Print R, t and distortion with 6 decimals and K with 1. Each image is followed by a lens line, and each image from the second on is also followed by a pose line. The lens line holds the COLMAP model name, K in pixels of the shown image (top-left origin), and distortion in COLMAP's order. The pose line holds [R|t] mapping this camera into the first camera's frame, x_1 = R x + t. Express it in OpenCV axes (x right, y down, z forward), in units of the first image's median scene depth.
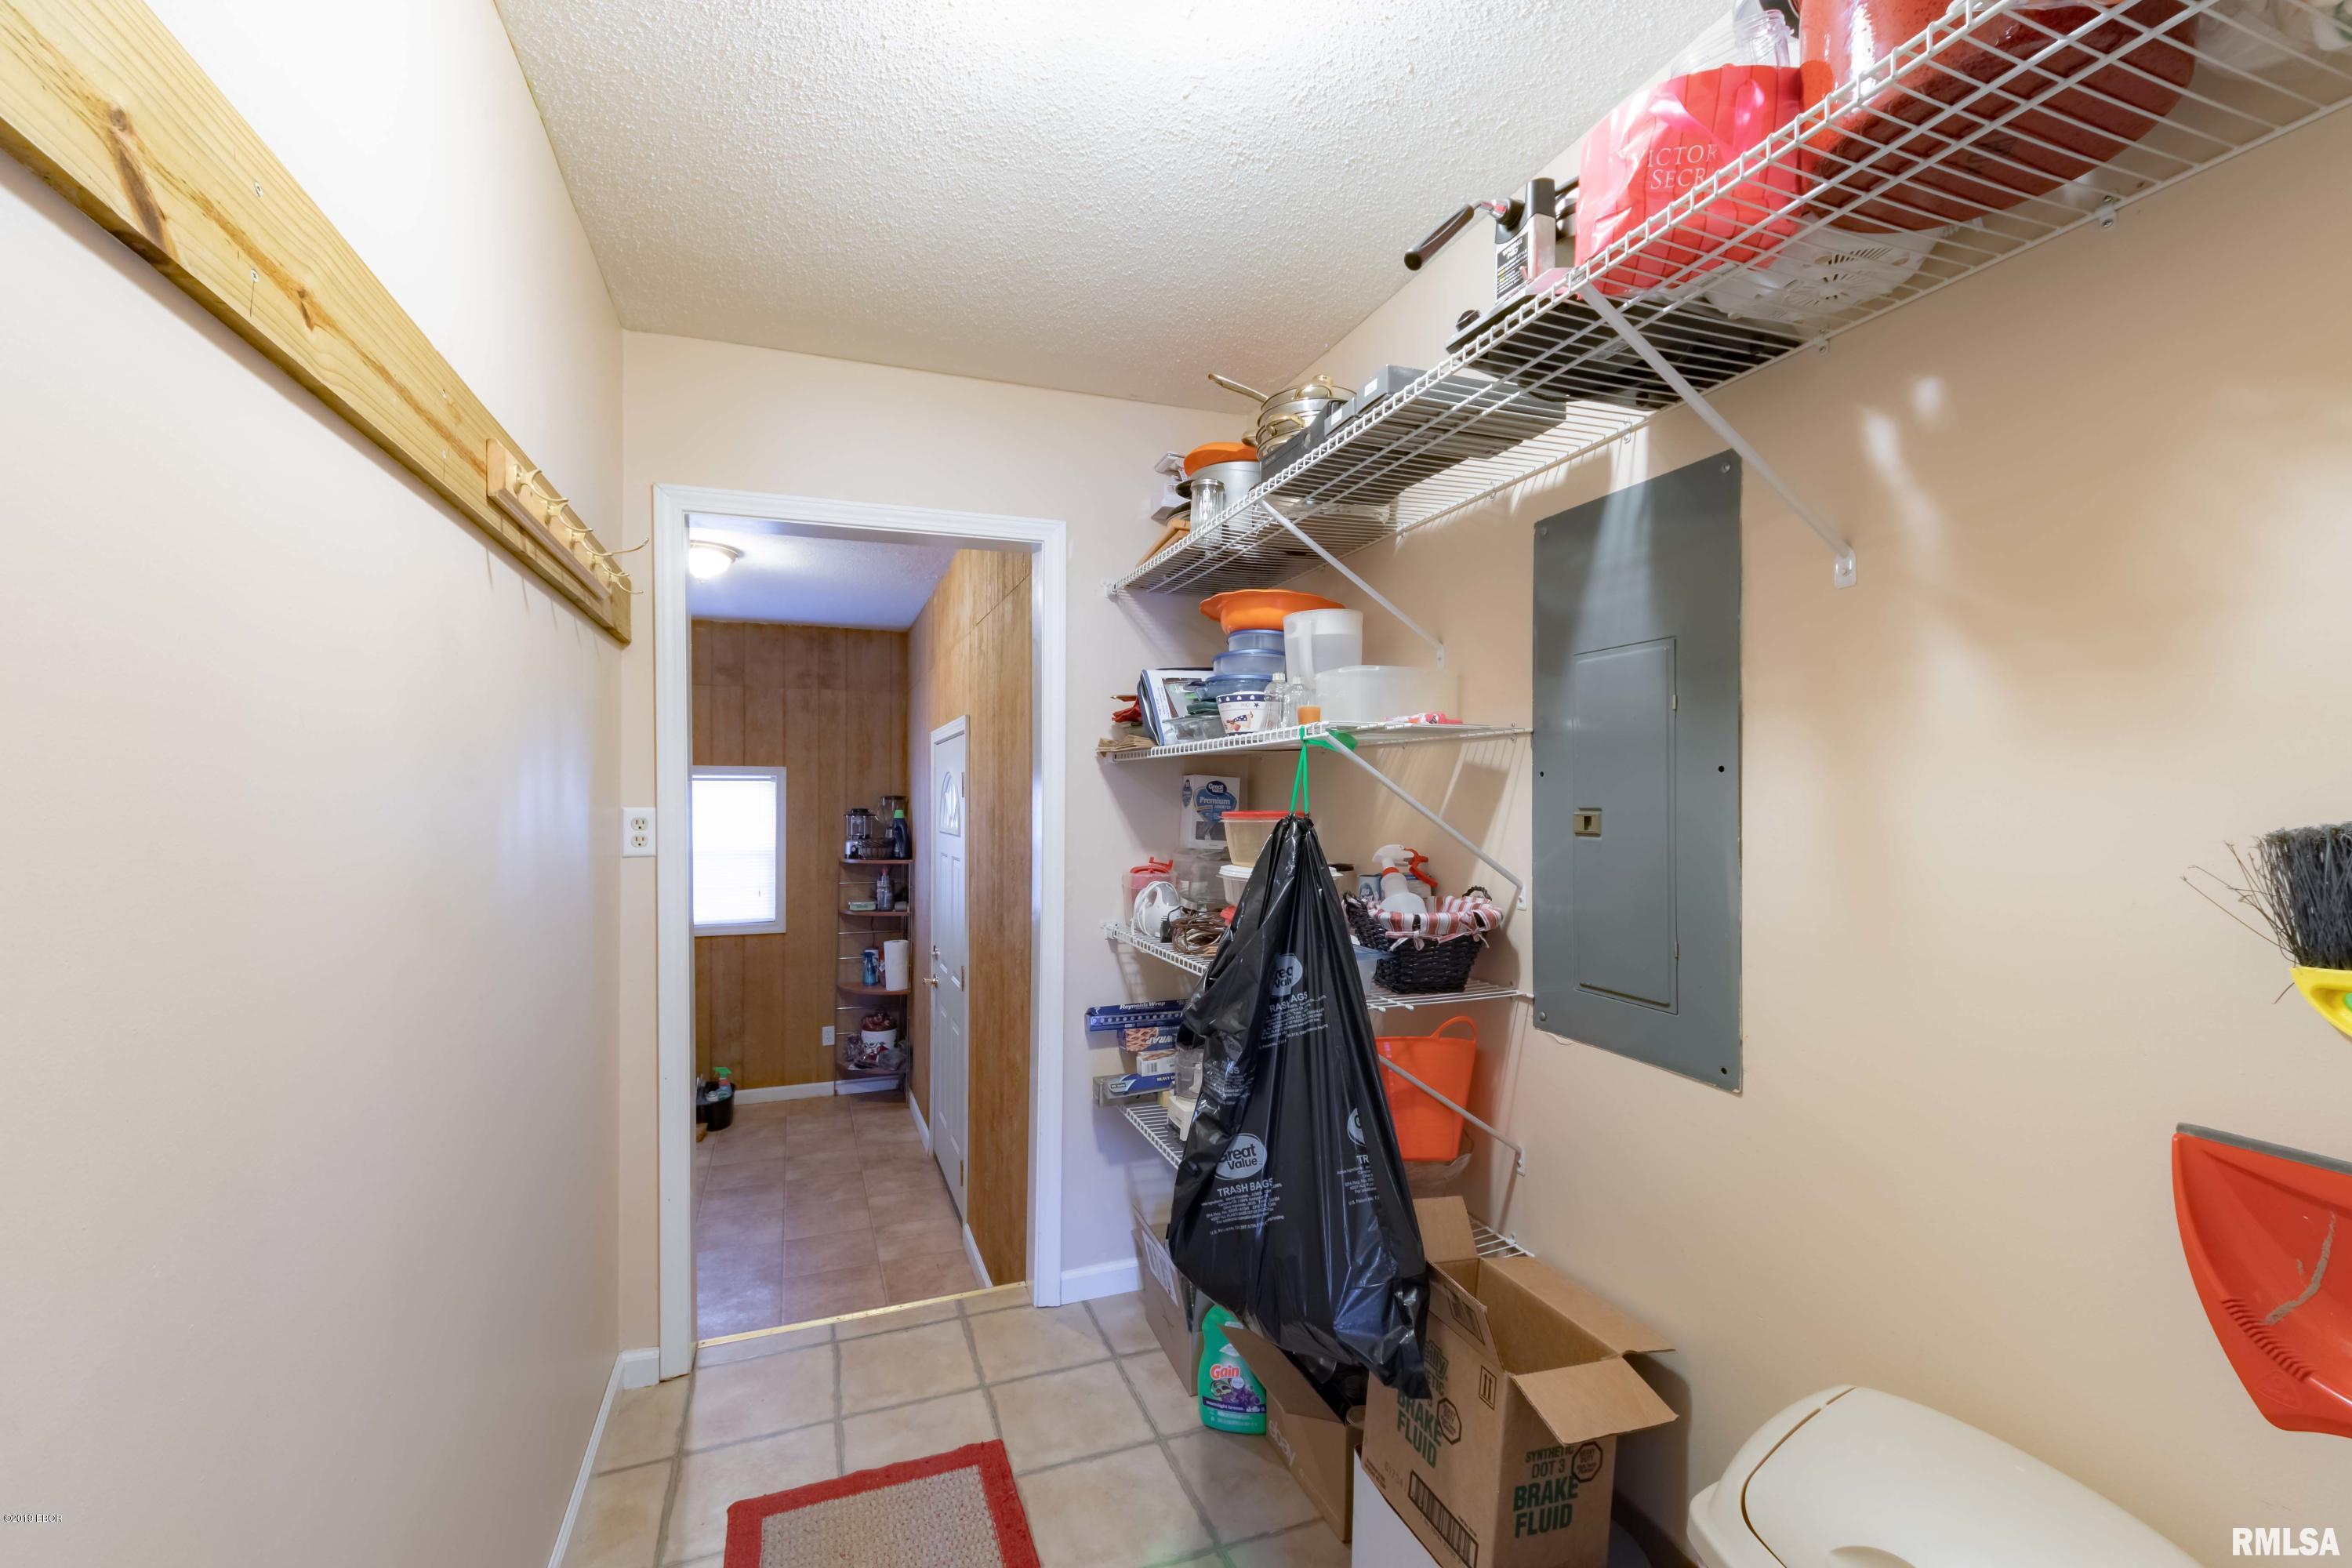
lens RADIAL K [[998.2, 0, 1175.7], [0, 998.2, 785.8], [0, 0, 1]] dist [0.001900, 0.000024]
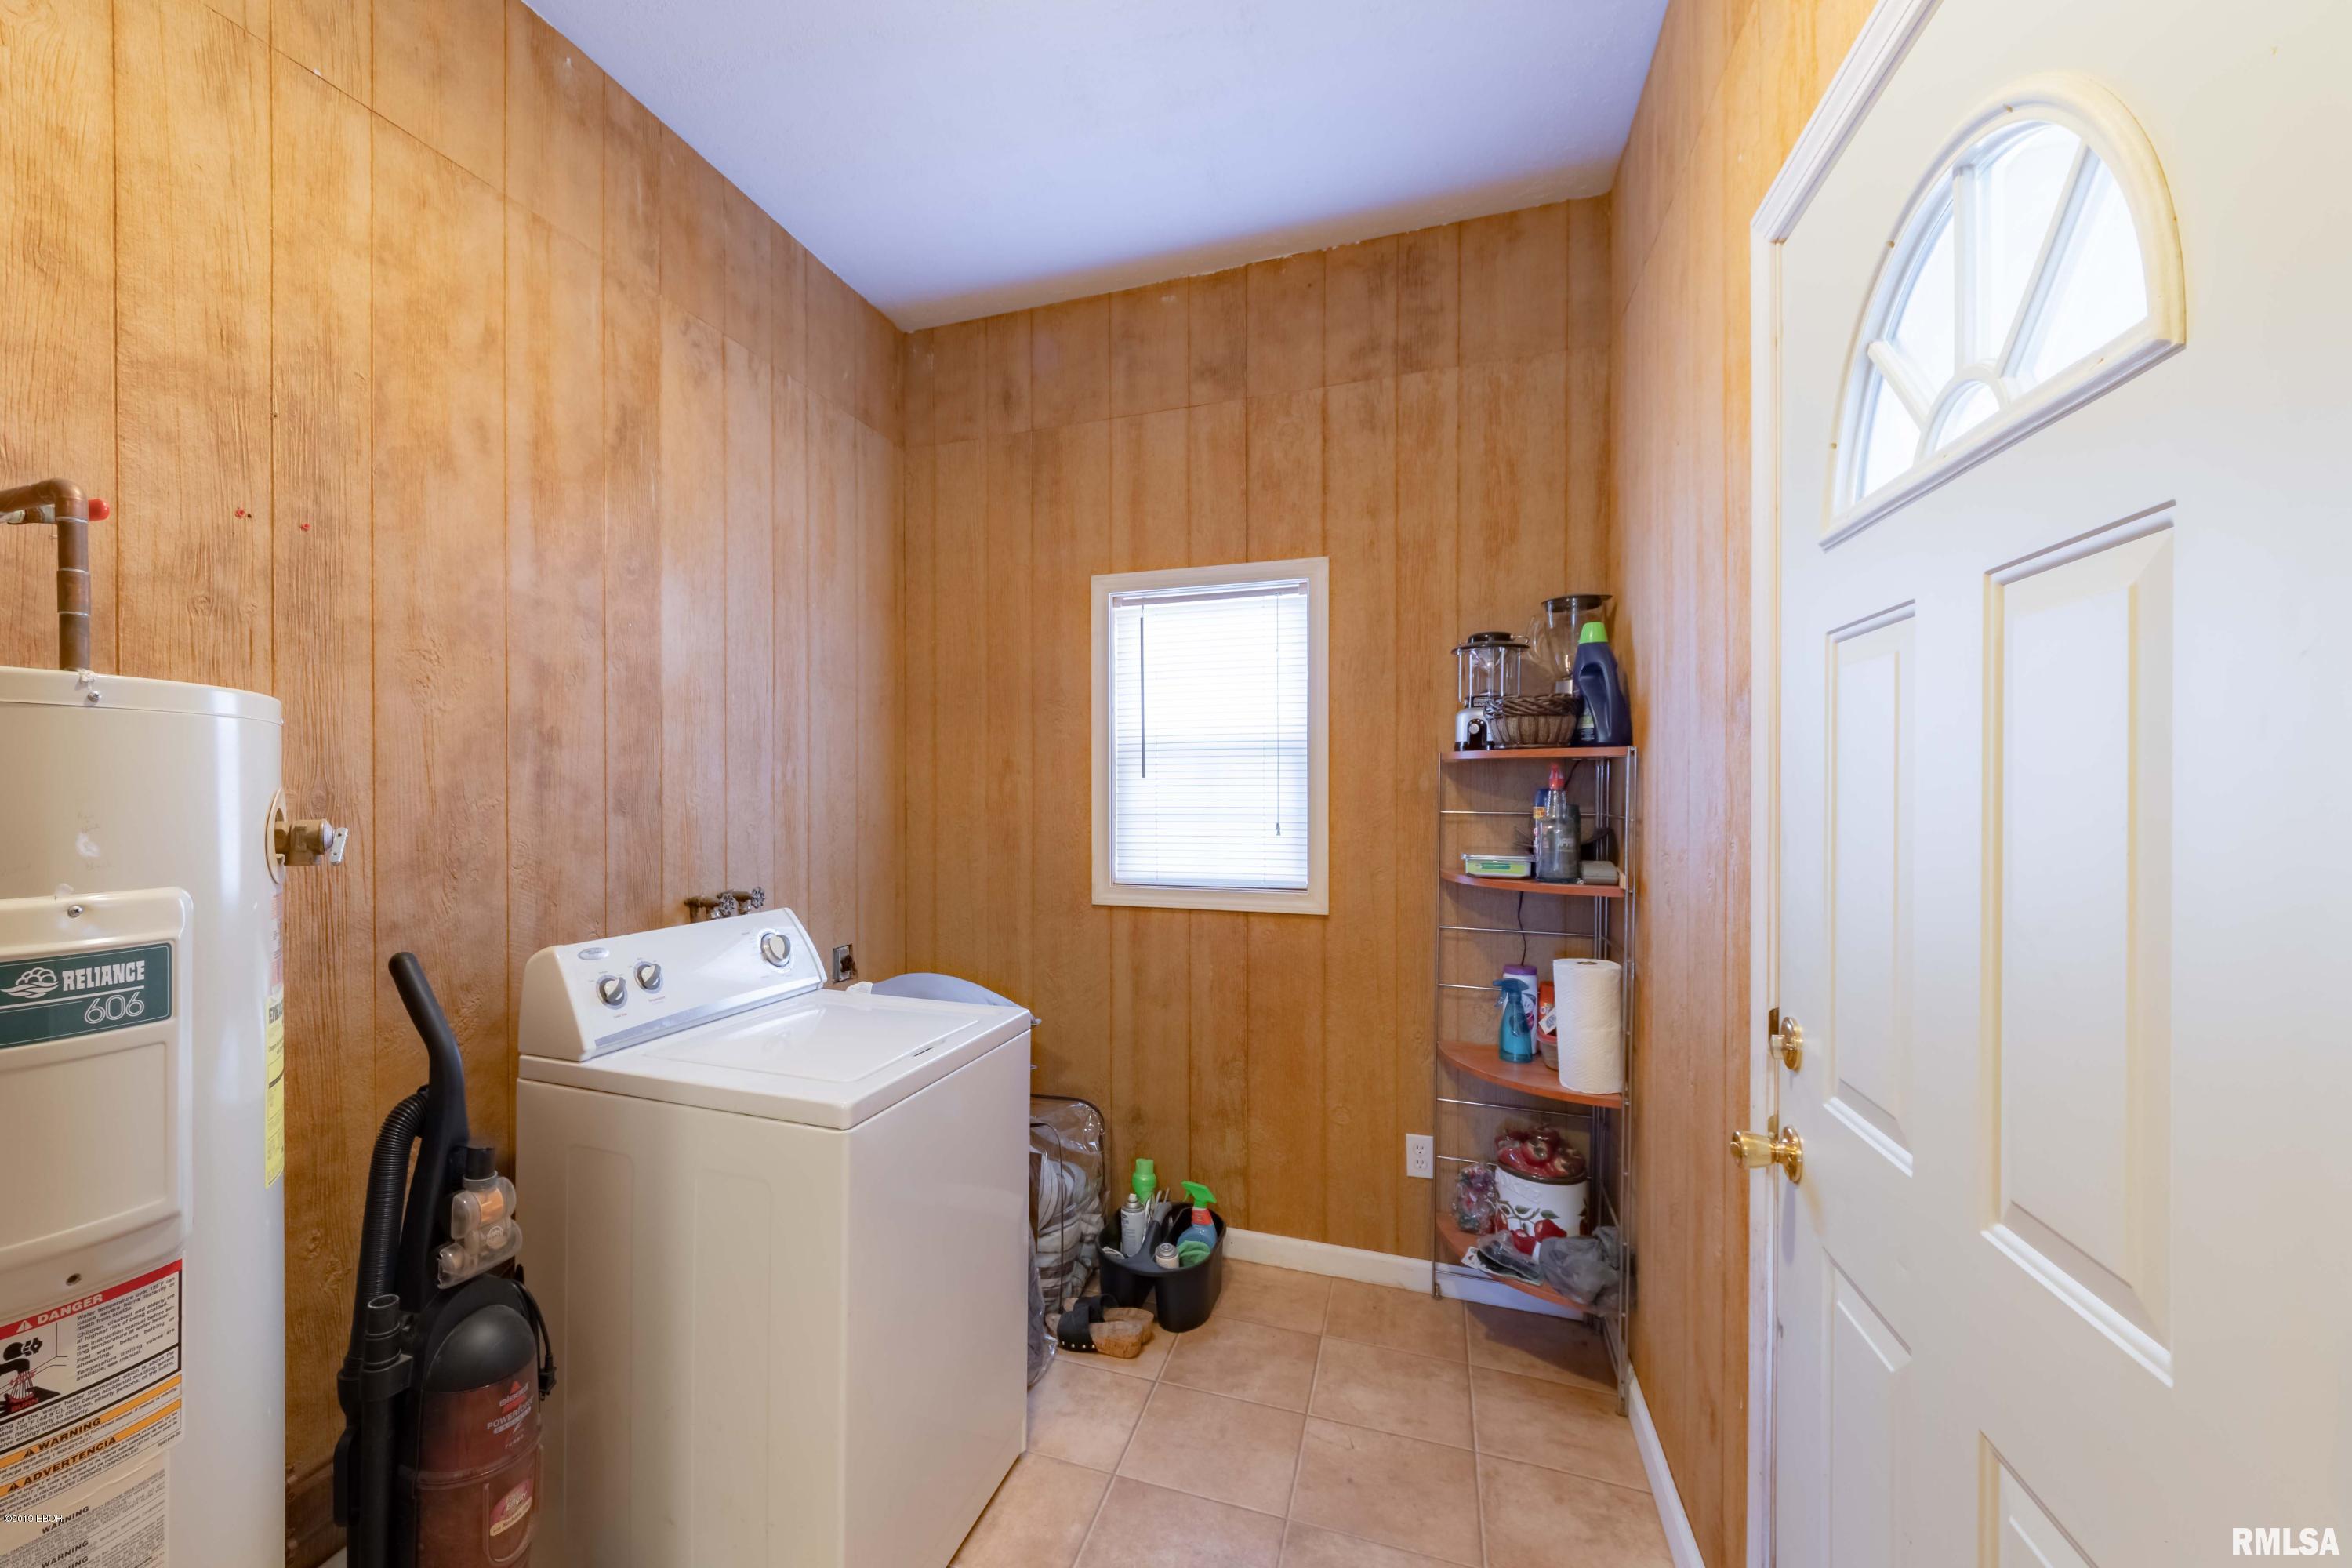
lens RADIAL K [[865.3, 0, 1168.8], [0, 865.3, 793.1], [0, 0, 1]] dist [0.004070, 0.000058]
pose [[0.785220, -0.001483, -0.619215, -0.199031], [0.000670, 0.999999, -0.001546, 0.090679], [0.619217, 0.000799, 0.785220, 0.636631]]
